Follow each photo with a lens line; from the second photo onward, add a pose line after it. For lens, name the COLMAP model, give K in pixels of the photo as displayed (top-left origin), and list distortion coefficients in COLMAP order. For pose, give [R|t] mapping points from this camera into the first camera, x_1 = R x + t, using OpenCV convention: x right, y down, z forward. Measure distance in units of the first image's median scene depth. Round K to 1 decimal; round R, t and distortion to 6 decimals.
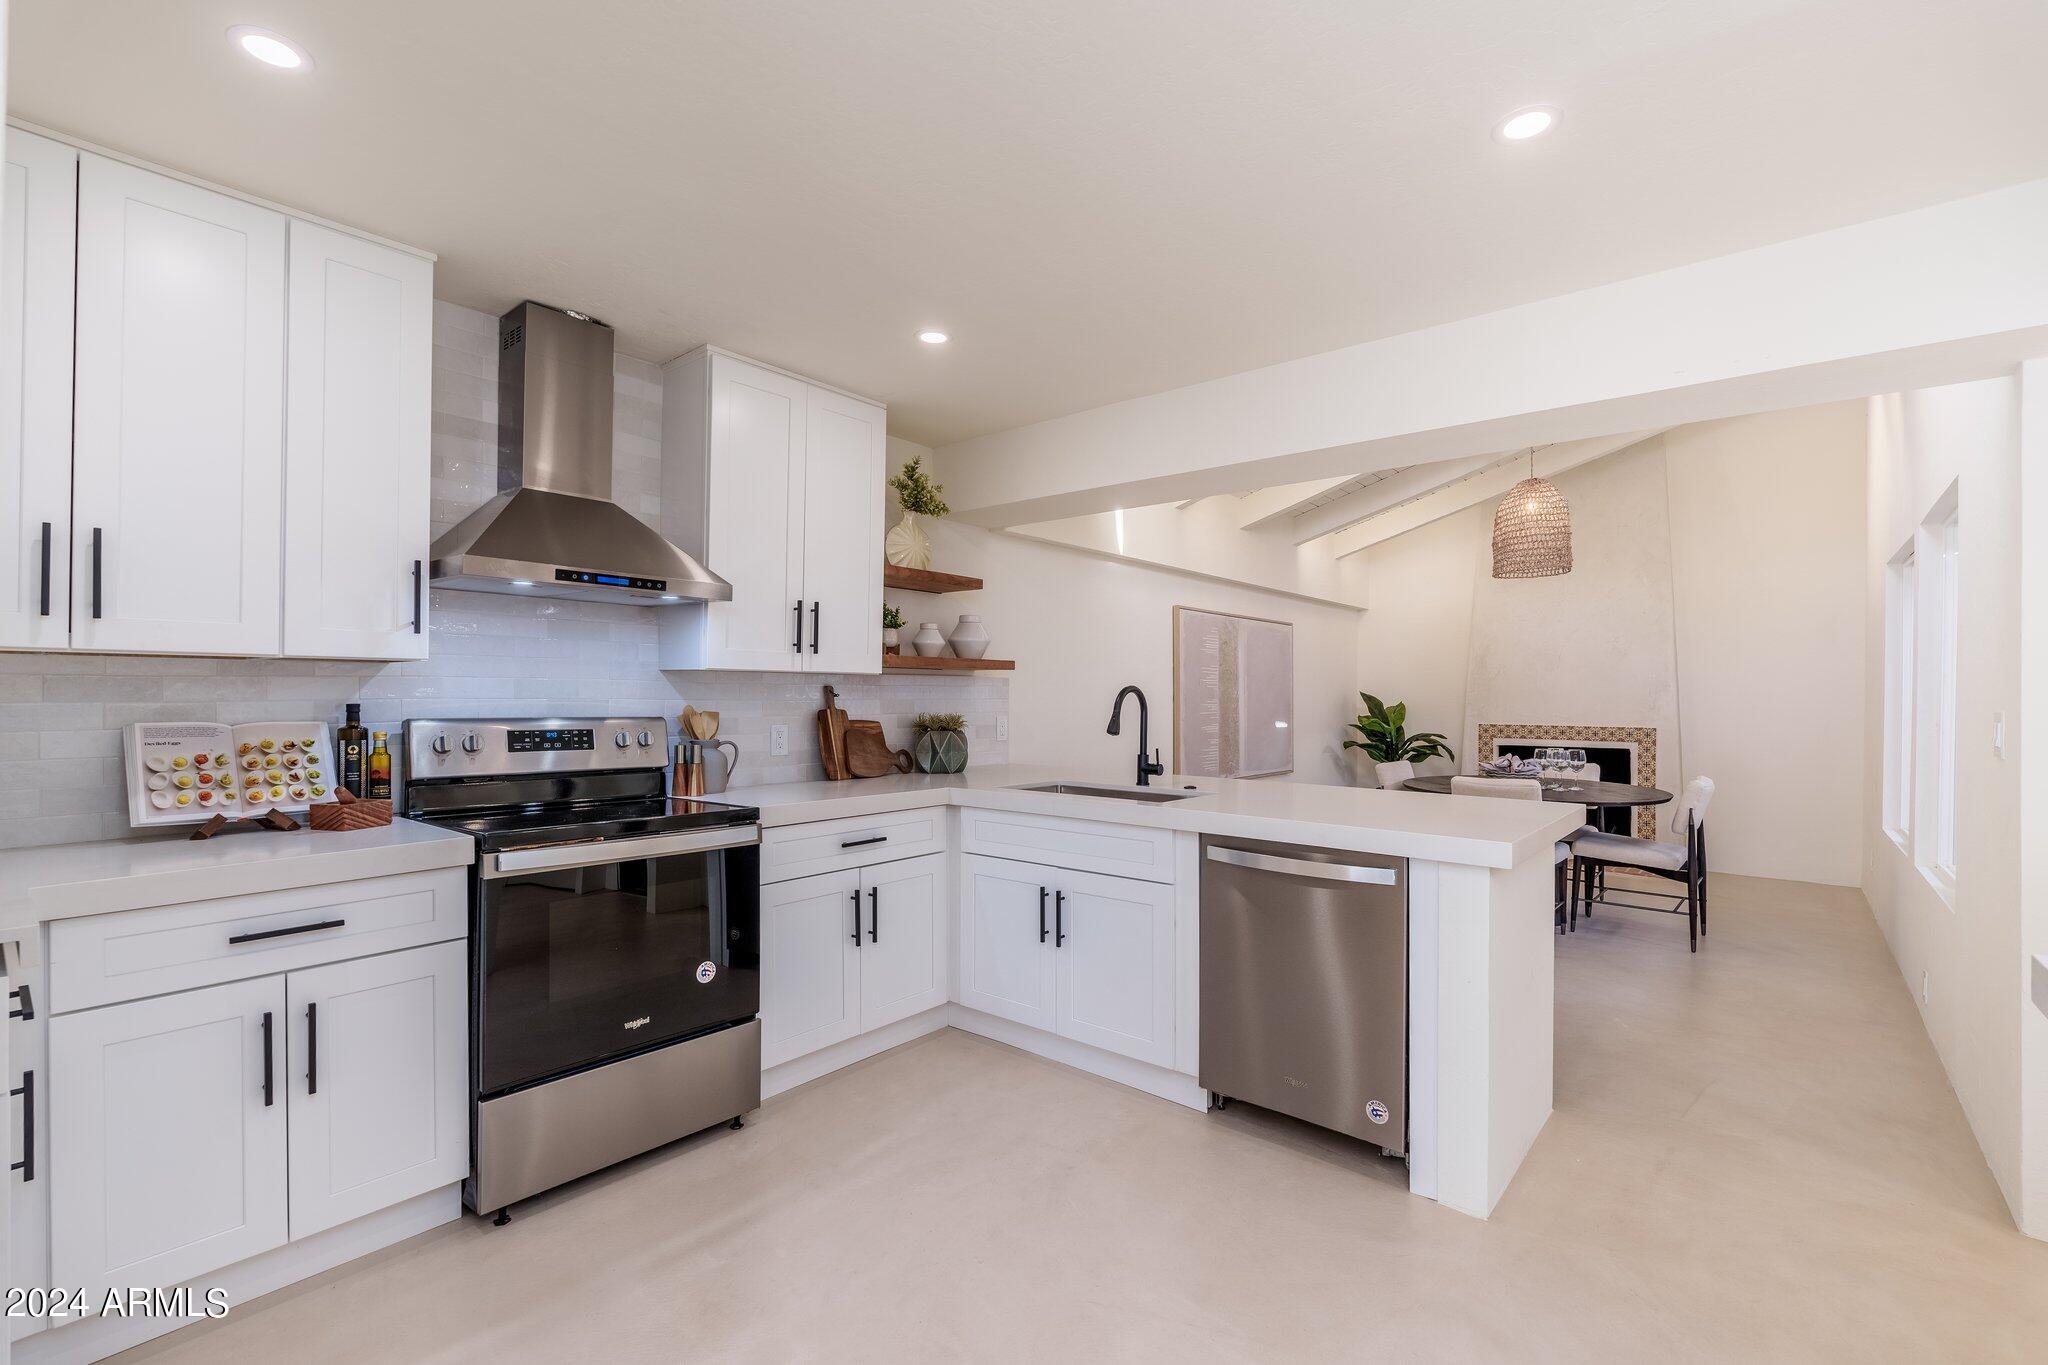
lens RADIAL K [[900.8, 0, 1017.6], [0, 900.8, 688.0], [0, 0, 1]] dist [-0.000305, -0.001349]
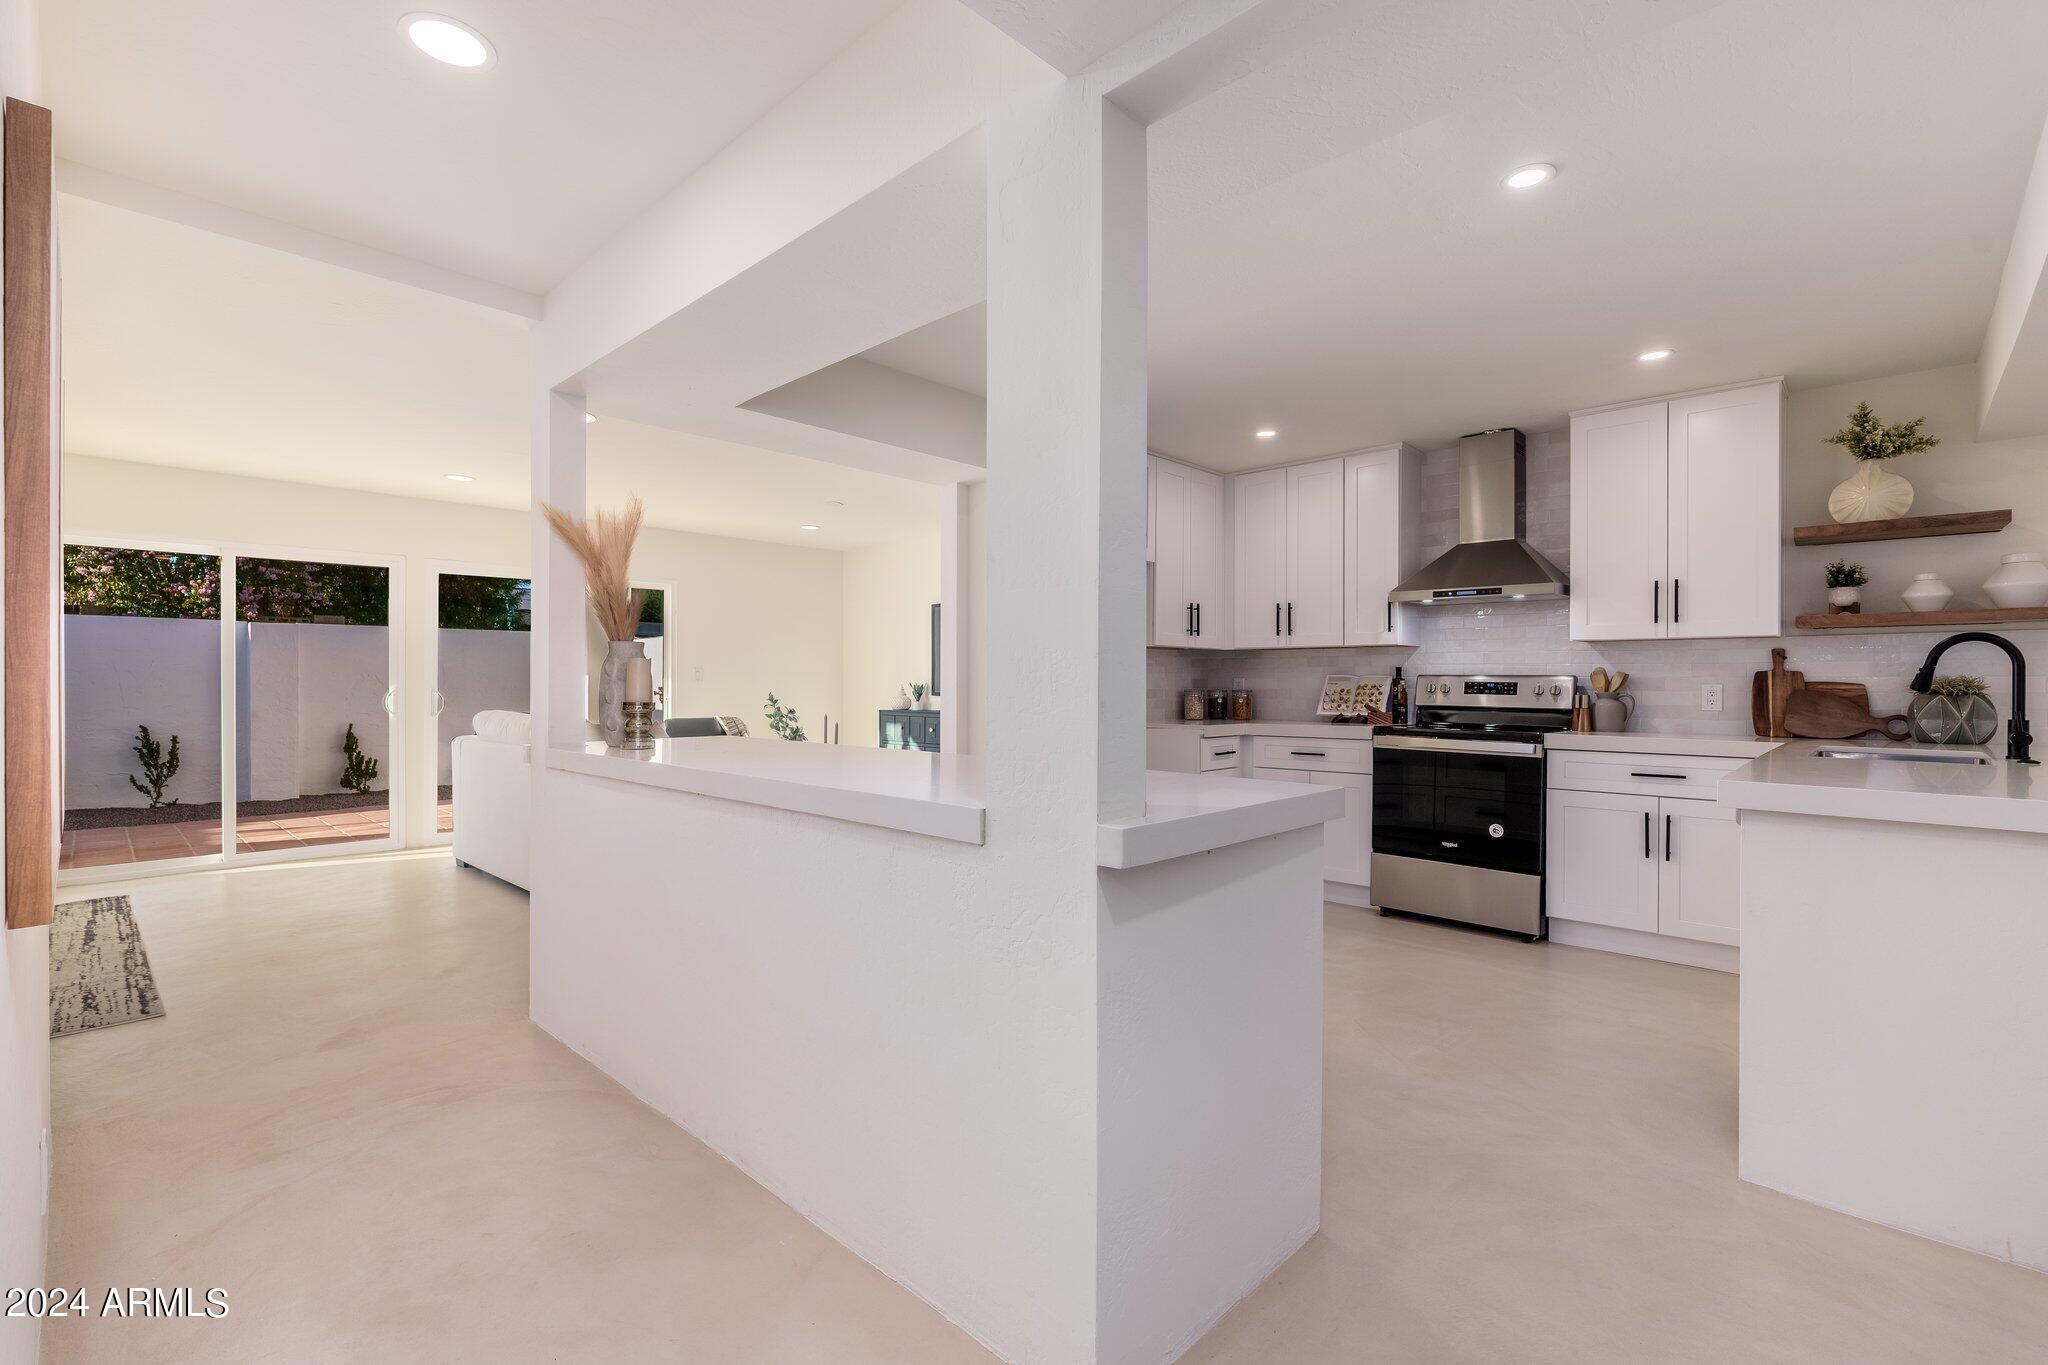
lens RADIAL K [[900.8, 0, 1035.8], [0, 900.8, 683.9], [0, 0, 1]] dist [-0.000305, -0.001349]
pose [[-0.053721, -0.004727, -0.998545, 0.711445], [0.002846, 0.999984, -0.004887, 0.033093], [0.998552, -0.003104, -0.053707, 0.146767]]
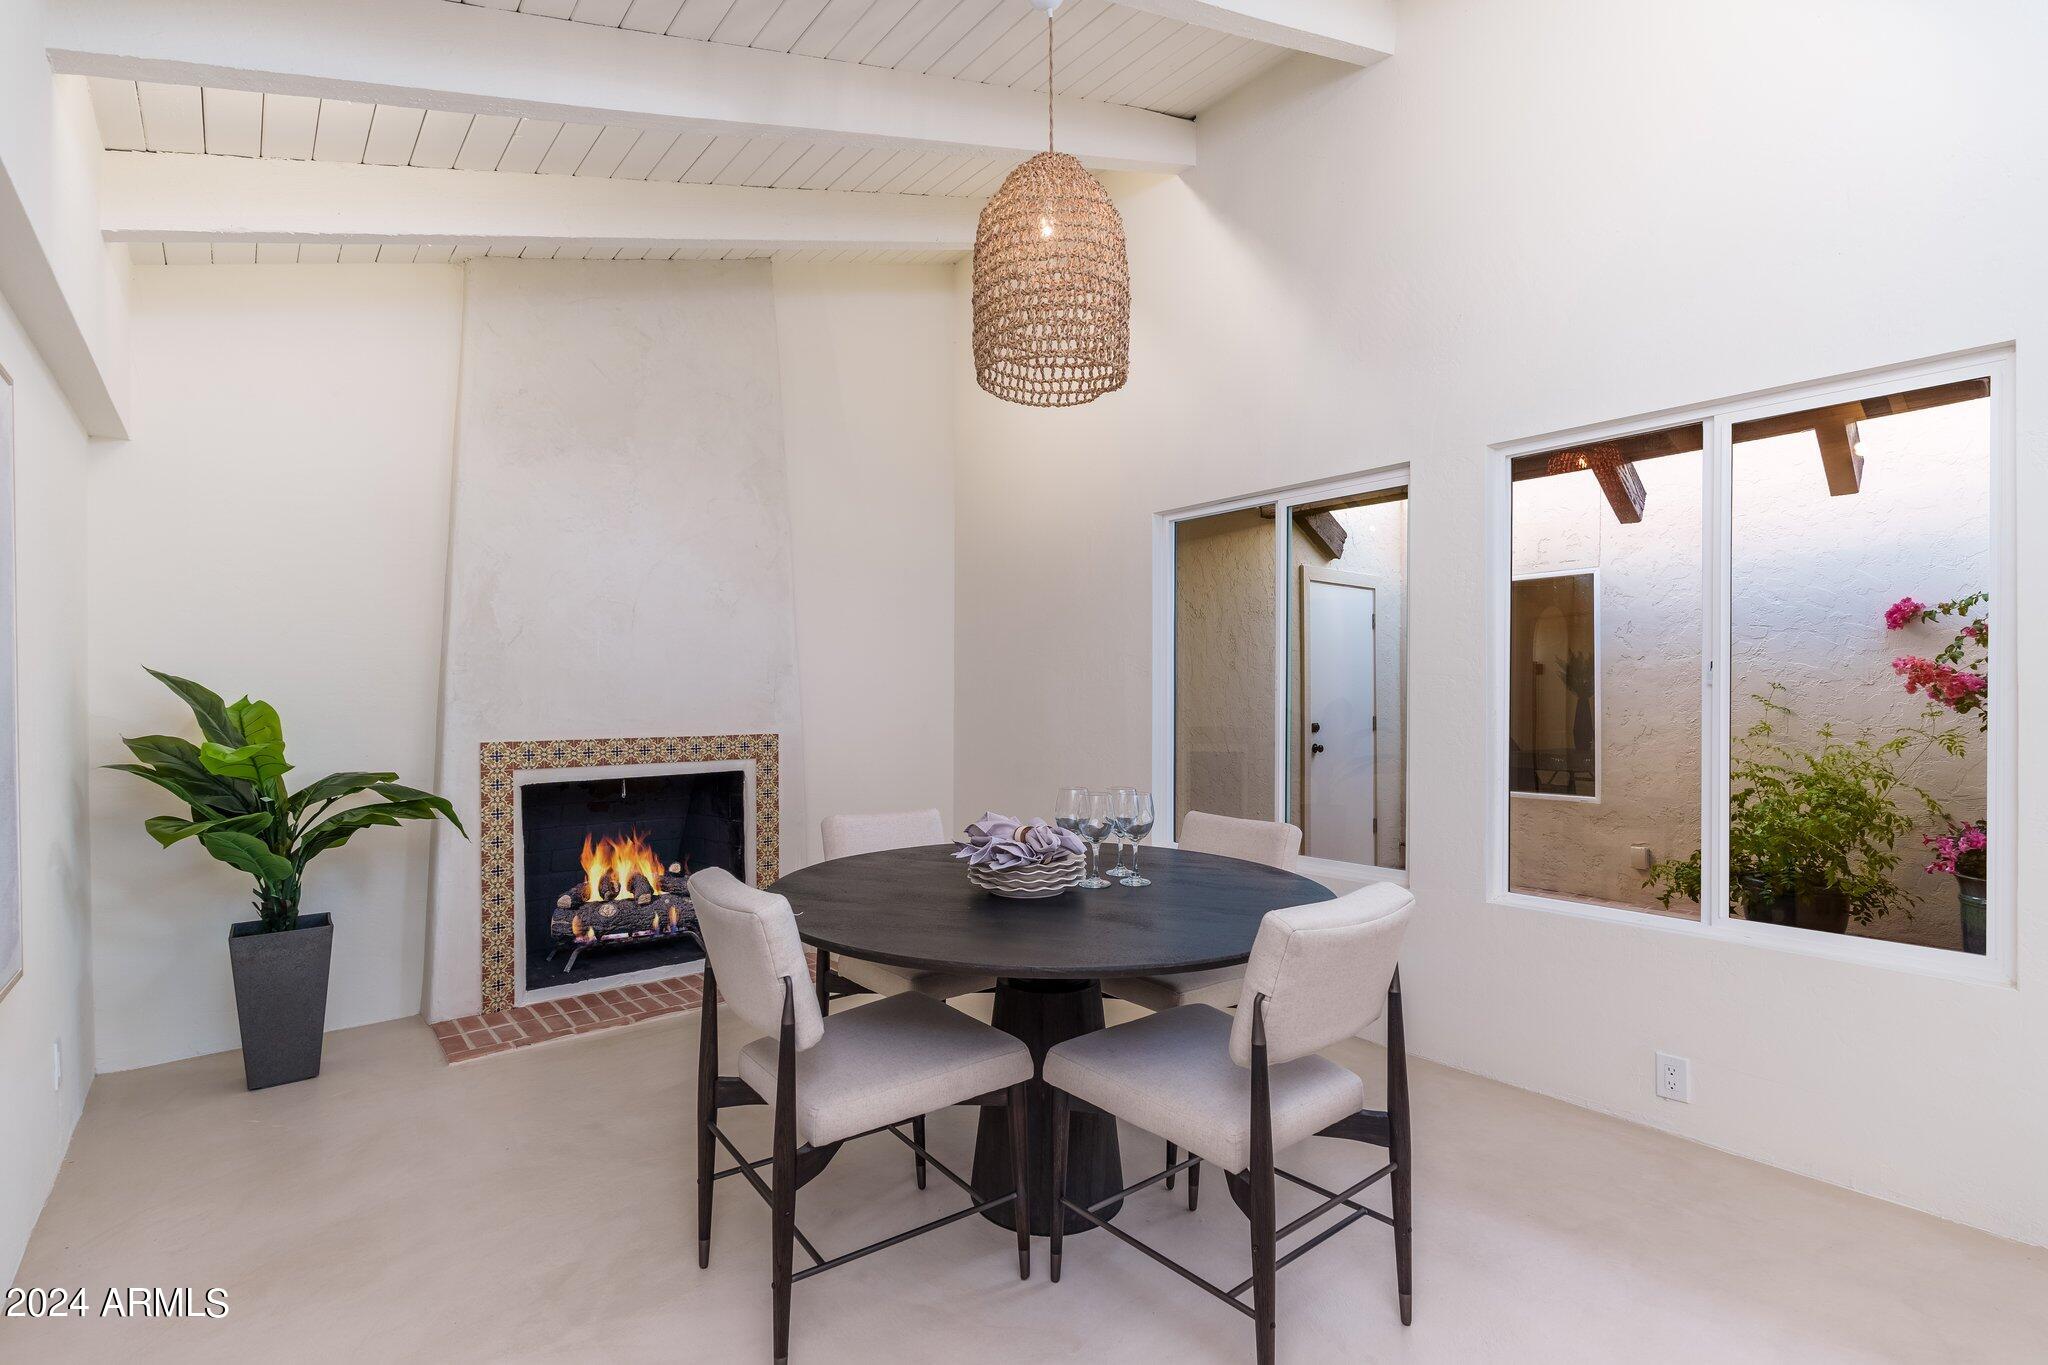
lens RADIAL K [[900.8, 0, 1026.5], [0, 900.8, 695.2], [0, 0, 1]] dist [-0.000305, -0.001349]
pose [[0.144242, -0.000833, 0.989542, 0.169382], [-0.005530, 0.999983, 0.001648, 0.022902], [-0.989527, -0.005710, 0.144235, 1.089548]]
